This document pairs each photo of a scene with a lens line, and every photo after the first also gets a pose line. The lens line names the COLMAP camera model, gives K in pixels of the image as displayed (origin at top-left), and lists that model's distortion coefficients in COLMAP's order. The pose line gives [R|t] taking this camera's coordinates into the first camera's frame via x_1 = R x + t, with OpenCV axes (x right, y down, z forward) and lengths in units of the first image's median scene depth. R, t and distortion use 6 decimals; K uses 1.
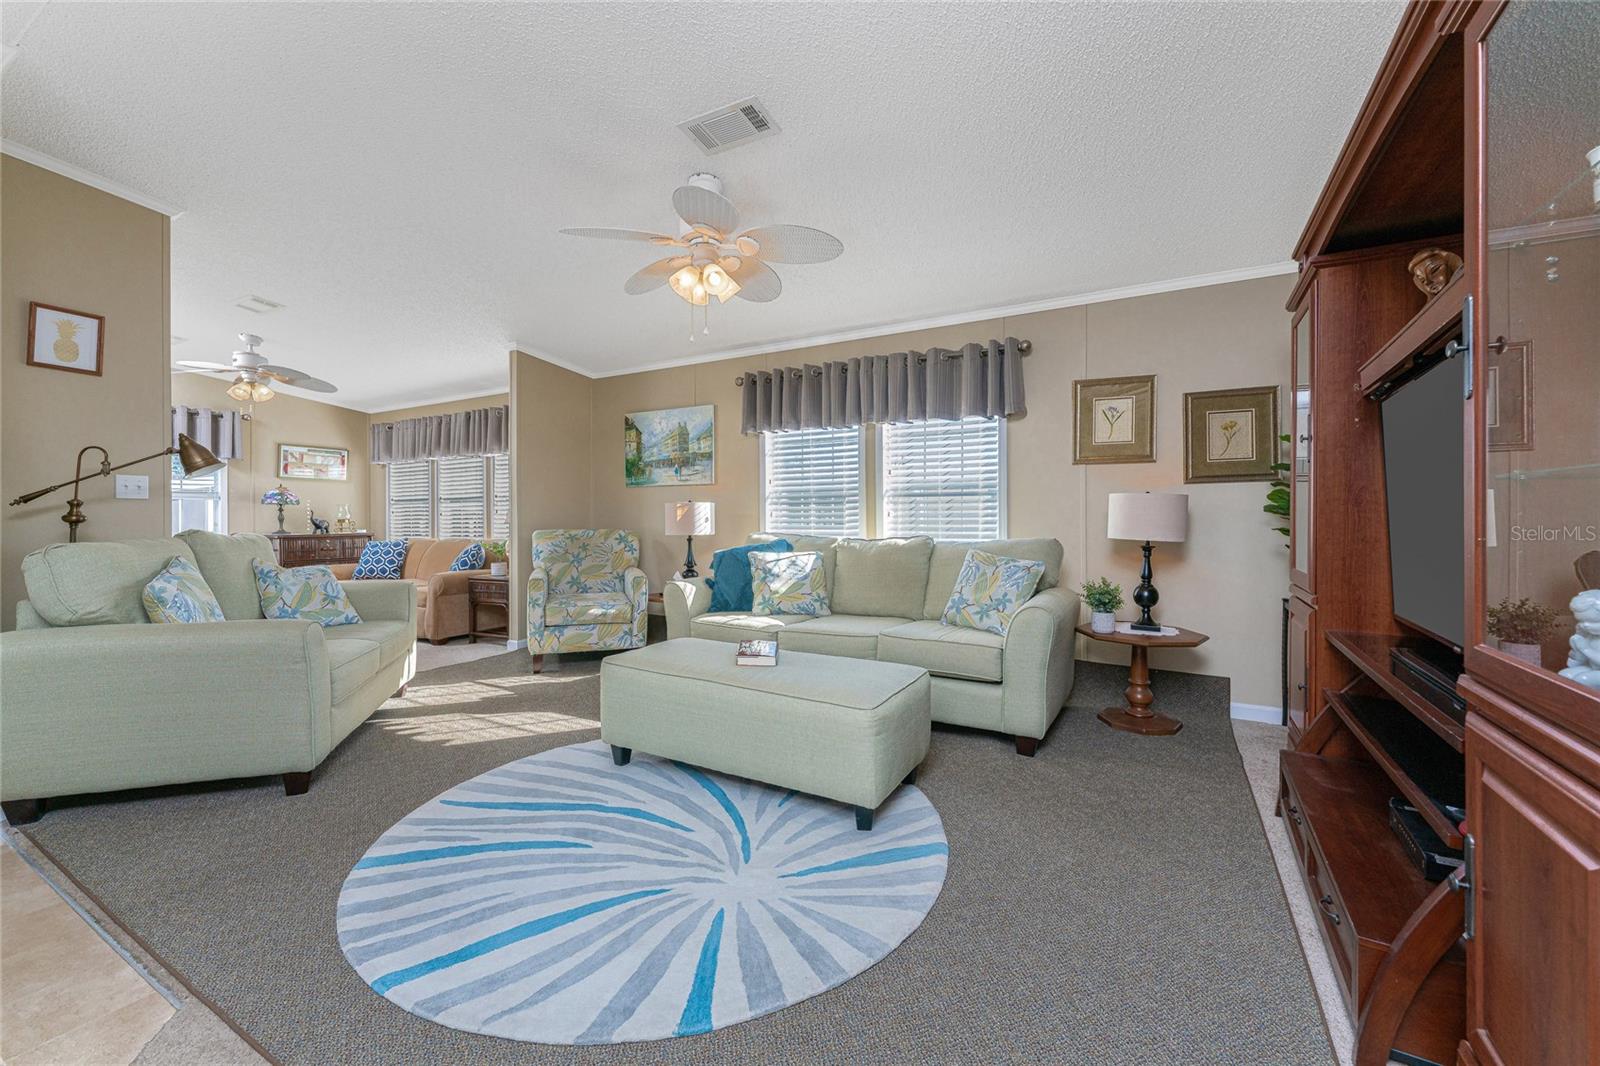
lens RADIAL K [[636.7, 0, 788.2], [0, 636.7, 519.1], [0, 0, 1]] dist [0.001985, 0.000207]
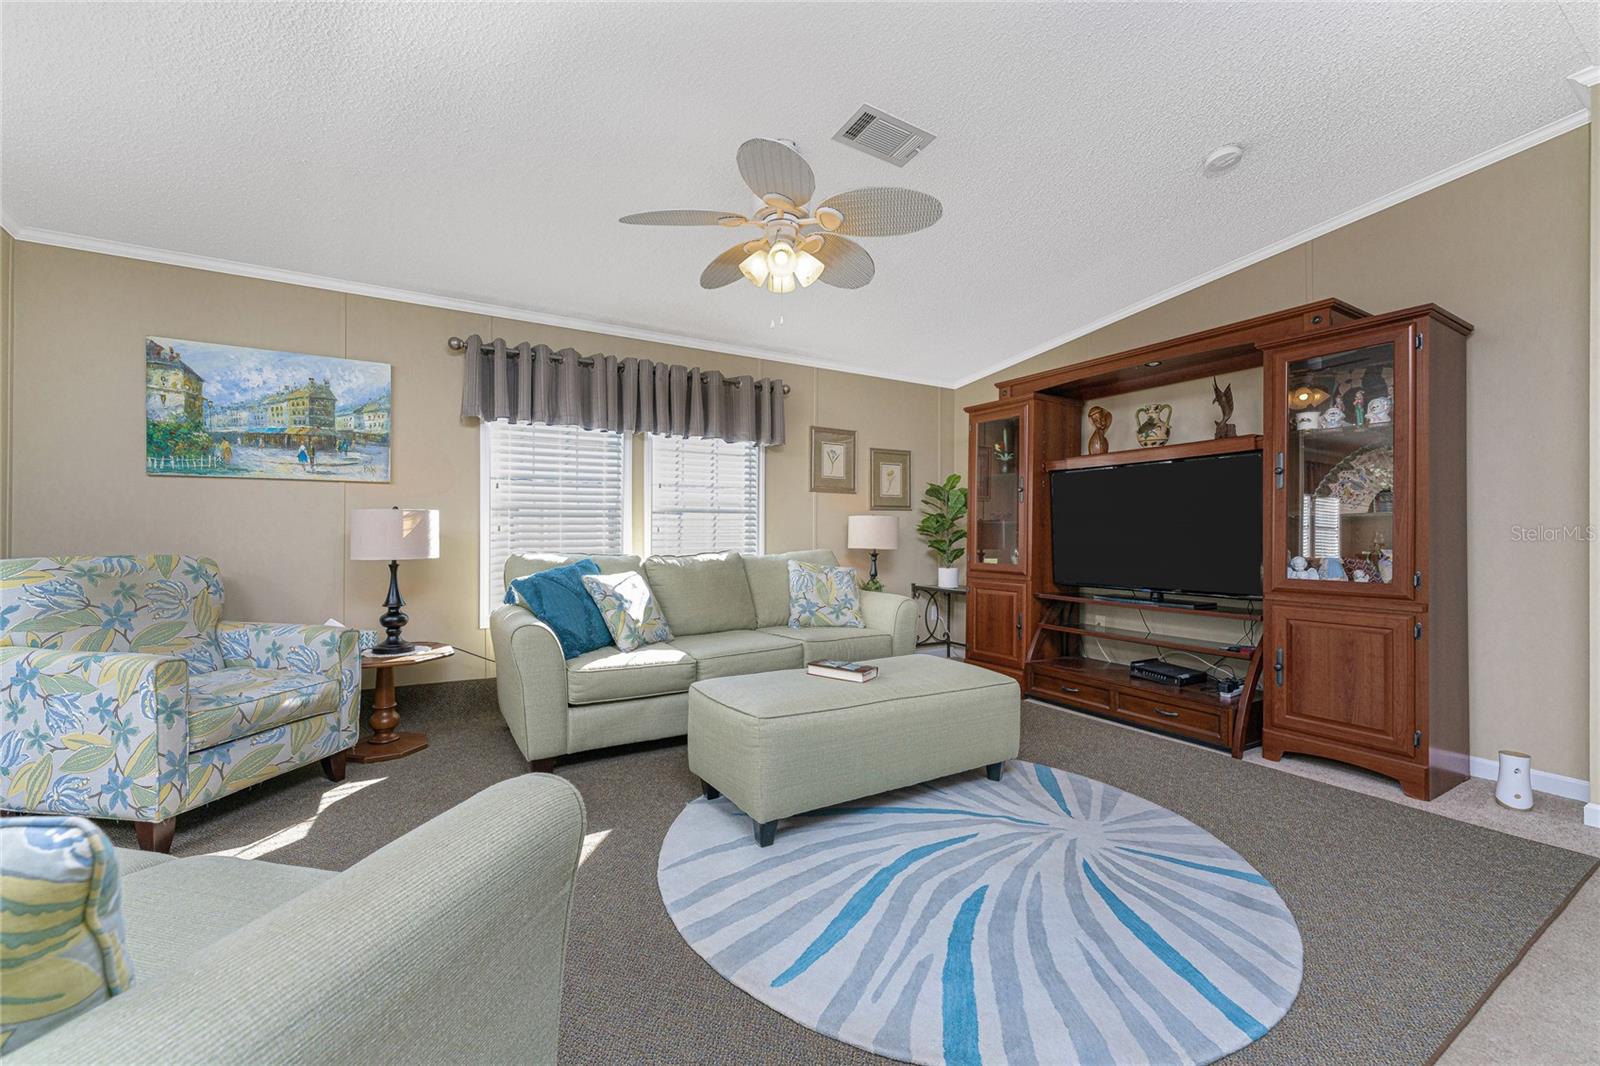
lens RADIAL K [[636.7, 0, 781.8], [0, 636.7, 525.9], [0, 0, 1]] dist [0.001985, 0.000207]
pose [[0.495435, 0.015109, 0.868514, -0.680804], [0.005494, 0.999774, -0.020527, 0.008627], [-0.868628, 0.014941, 0.495240, 0.430950]]
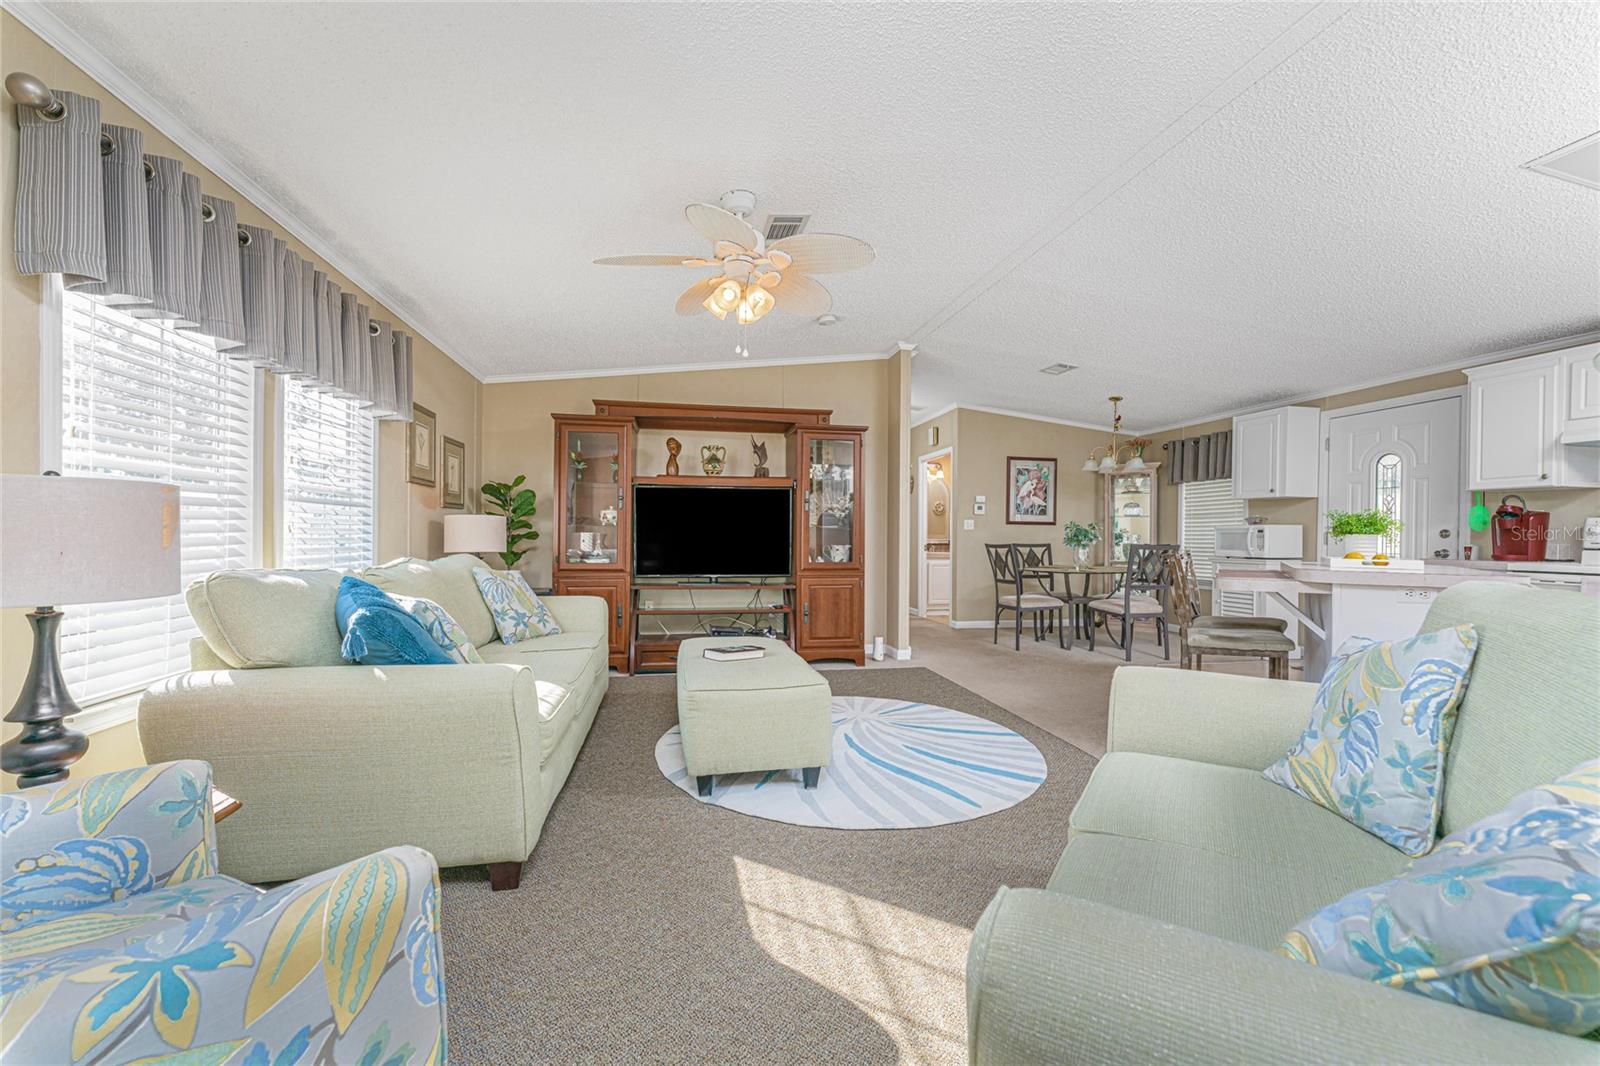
lens RADIAL K [[636.7, 0, 791.5], [0, 636.7, 535.5], [0, 0, 1]] dist [0.001985, 0.000207]
pose [[-0.648264, -0.007500, 0.761379, -0.721603], [-0.004668, 0.999972, 0.005876, -0.008071], [-0.761402, 0.000255, -0.648280, 1.213651]]
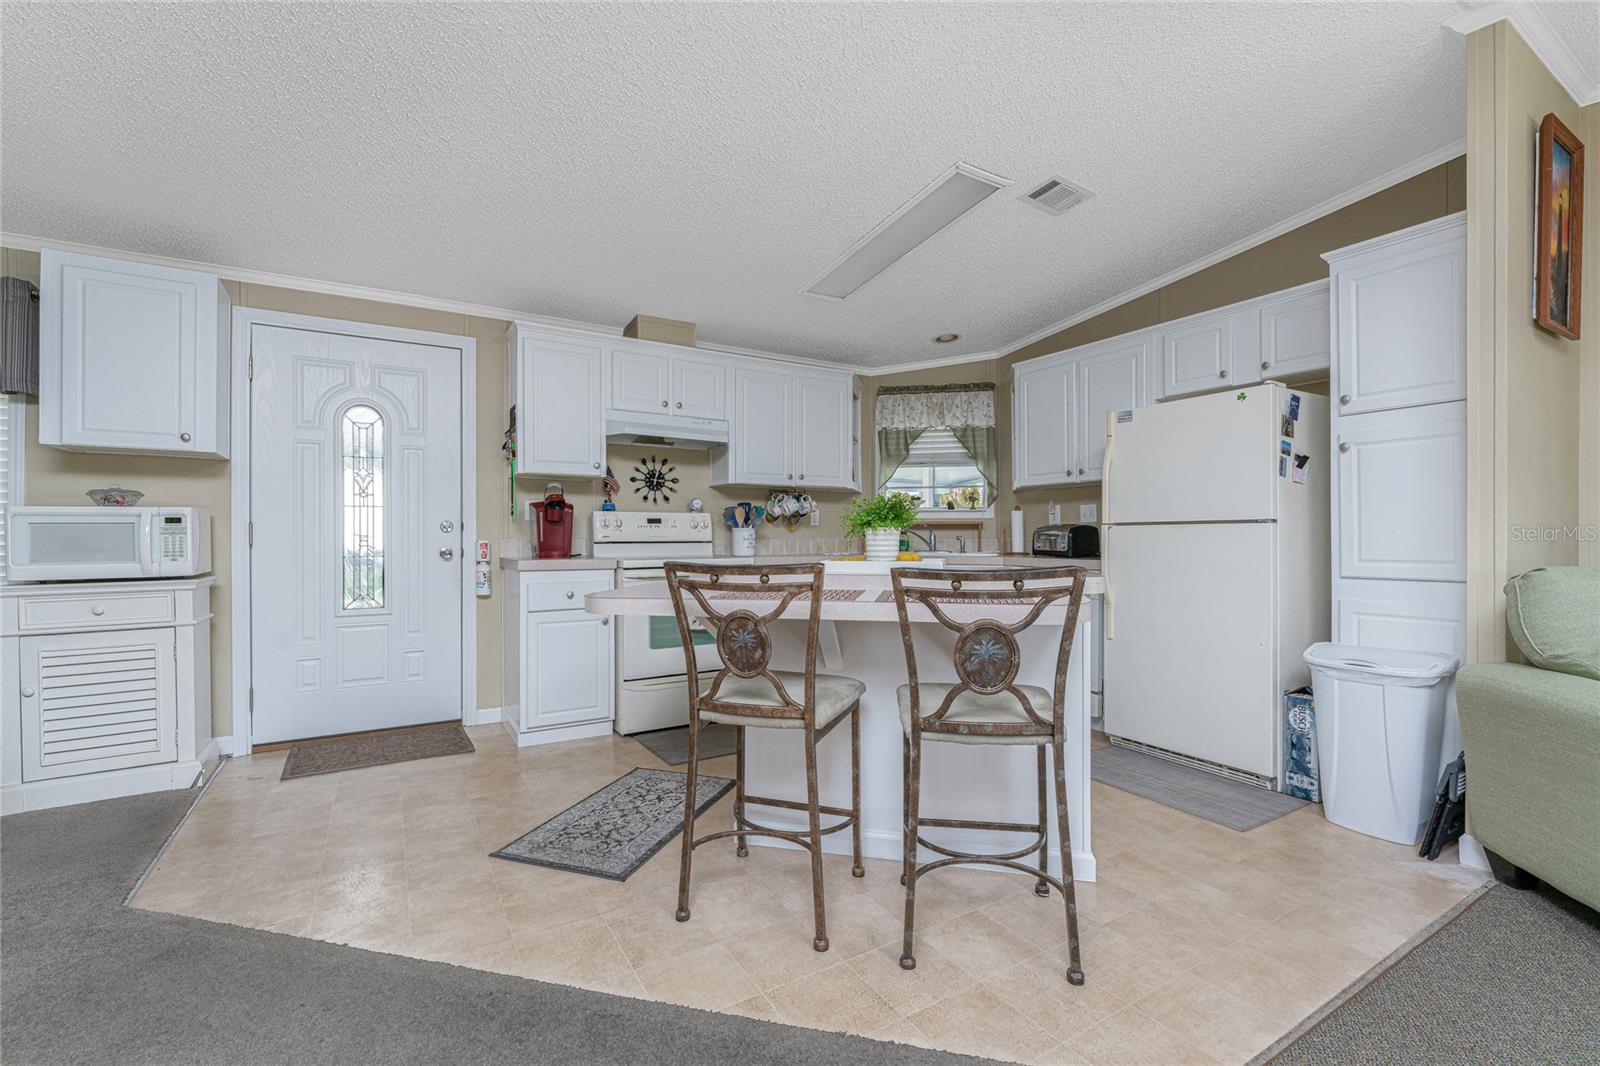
lens RADIAL K [[689.8, 0, 791.8], [0, 689.8, 537.4], [0, 0, 1]] dist [-0.000476, -0.000694]
pose [[-0.484525, 0.004411, -0.874766, 0.051488], [-0.001419, 0.999982, 0.005829, -0.001407], [0.874776, 0.004066, -0.484510, 0.360105]]
